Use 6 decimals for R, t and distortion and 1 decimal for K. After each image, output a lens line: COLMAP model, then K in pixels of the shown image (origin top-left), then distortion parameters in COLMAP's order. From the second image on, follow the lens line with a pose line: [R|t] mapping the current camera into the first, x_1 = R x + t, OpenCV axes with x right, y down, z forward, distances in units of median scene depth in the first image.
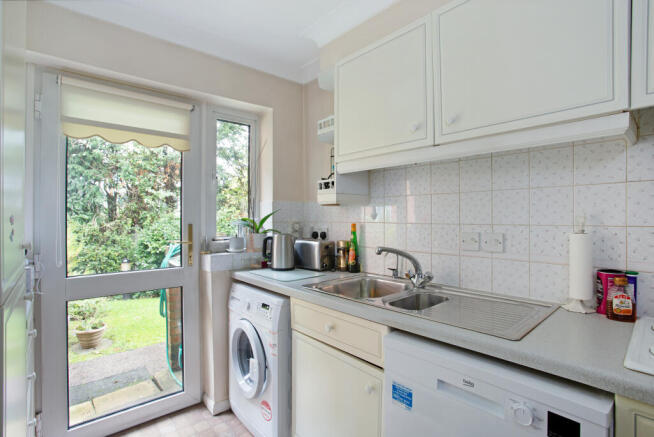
lens RADIAL K [[331.3, 0, 327.0], [0, 331.3, 218.5], [0, 0, 1]] dist [-0.001588, -0.000297]
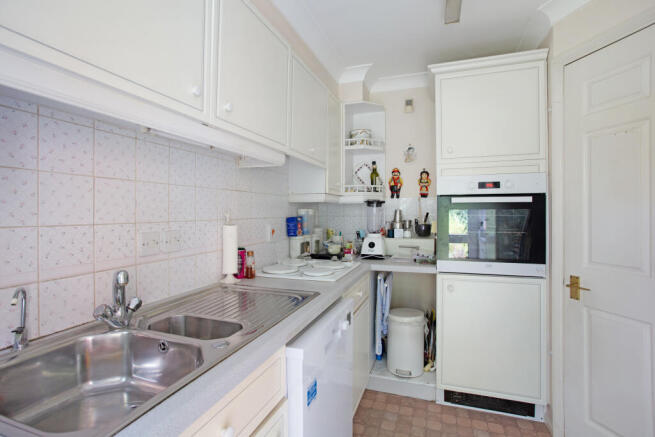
lens RADIAL K [[331.8, 0, 327.5], [0, 331.8, 218.5], [0, 0, 1]] dist [-0.001588, -0.000297]
pose [[-0.499937, 0.011932, 0.865980, -0.480581], [0.033364, 0.999428, 0.005491, 0.017870], [-0.865419, 0.031638, -0.500049, 1.036049]]
